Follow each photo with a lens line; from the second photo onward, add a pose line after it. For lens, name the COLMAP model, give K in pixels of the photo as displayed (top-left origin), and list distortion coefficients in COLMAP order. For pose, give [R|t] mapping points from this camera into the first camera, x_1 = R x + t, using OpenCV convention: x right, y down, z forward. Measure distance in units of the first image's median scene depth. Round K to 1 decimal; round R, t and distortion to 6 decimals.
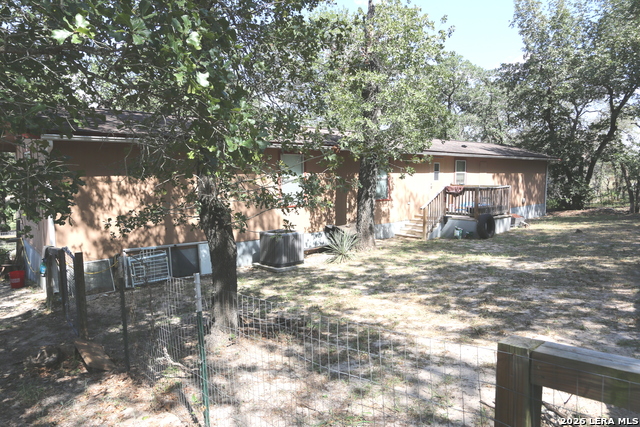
lens RADIAL K [[439.9, 0, 320.0], [0, 439.9, 213.5], [0, 0, 1]] dist [-0.001257, -0.000179]
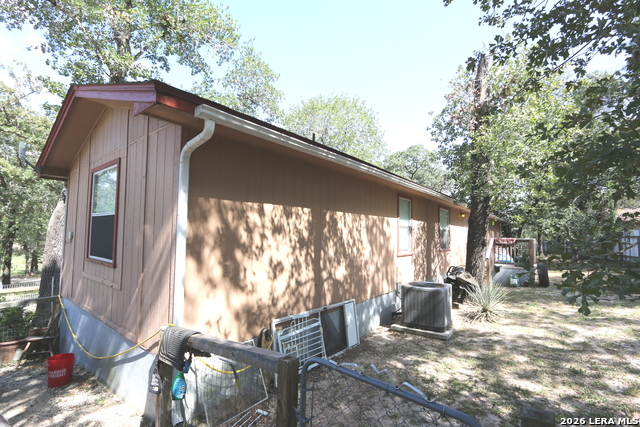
lens RADIAL K [[292.6, 0, 316.9], [0, 292.6, 216.7], [0, 0, 1]] dist [-0.018302, 0.000628]
pose [[0.979987, 0.030793, 0.196665, -0.457170], [0.001071, 0.987133, -0.159895, 0.000603], [-0.199058, 0.156906, 0.967345, 0.546847]]
